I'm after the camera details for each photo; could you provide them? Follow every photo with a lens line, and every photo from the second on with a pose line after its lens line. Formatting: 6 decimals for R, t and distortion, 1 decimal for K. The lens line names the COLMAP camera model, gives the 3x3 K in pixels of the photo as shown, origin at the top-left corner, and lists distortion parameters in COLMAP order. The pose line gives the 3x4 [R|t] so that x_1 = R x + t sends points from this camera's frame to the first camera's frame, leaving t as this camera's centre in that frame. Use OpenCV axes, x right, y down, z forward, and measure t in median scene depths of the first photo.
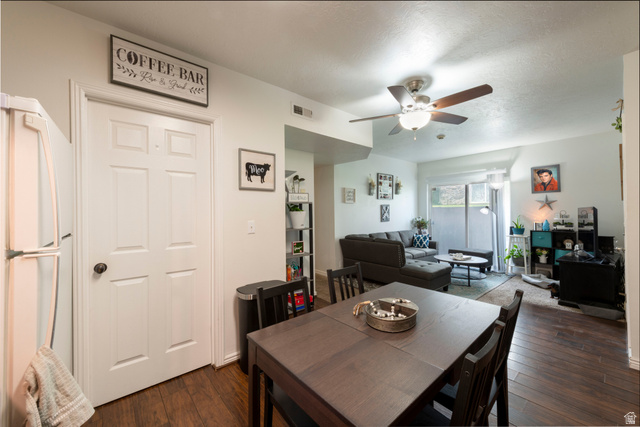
lens RADIAL K [[250.7, 0, 321.2], [0, 250.7, 210.5], [0, 0, 1]] dist [0.018742, -0.005193]
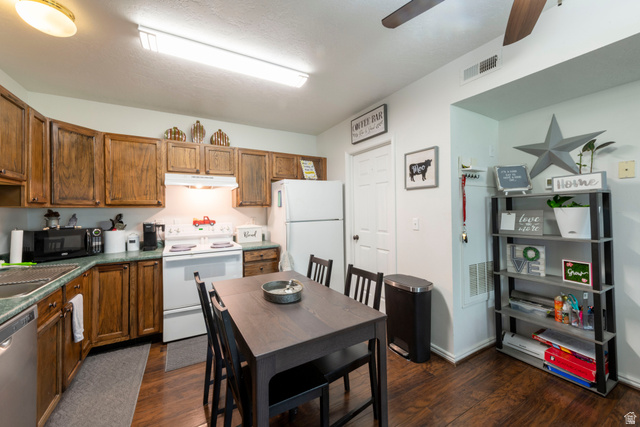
lens RADIAL K [[250.7, 0, 321.2], [0, 250.7, 210.5], [0, 0, 1]] dist [0.018742, -0.005193]
pose [[-0.182559, 0.013441, -0.983103, 0.415051], [0.018203, 0.999781, 0.010289, -0.004616], [0.983026, -0.016017, -0.182764, 0.396378]]
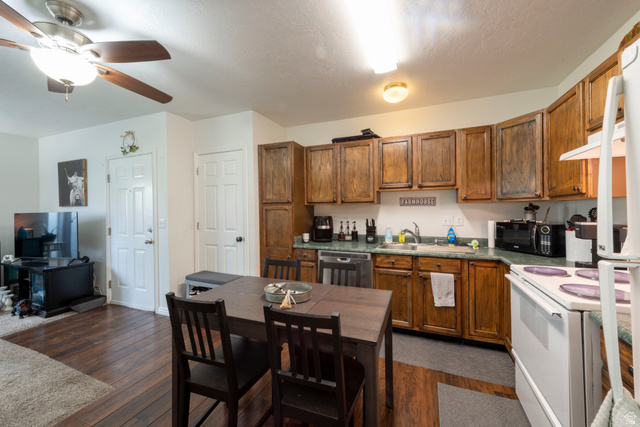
lens RADIAL K [[250.7, 0, 321.2], [0, 250.7, 210.5], [0, 0, 1]] dist [0.018742, -0.005193]
pose [[-0.459212, 0.015780, 0.888187, -0.252580], [0.013371, 0.999852, -0.010851, 0.003508], [-0.888226, 0.006893, -0.459355, 0.393738]]
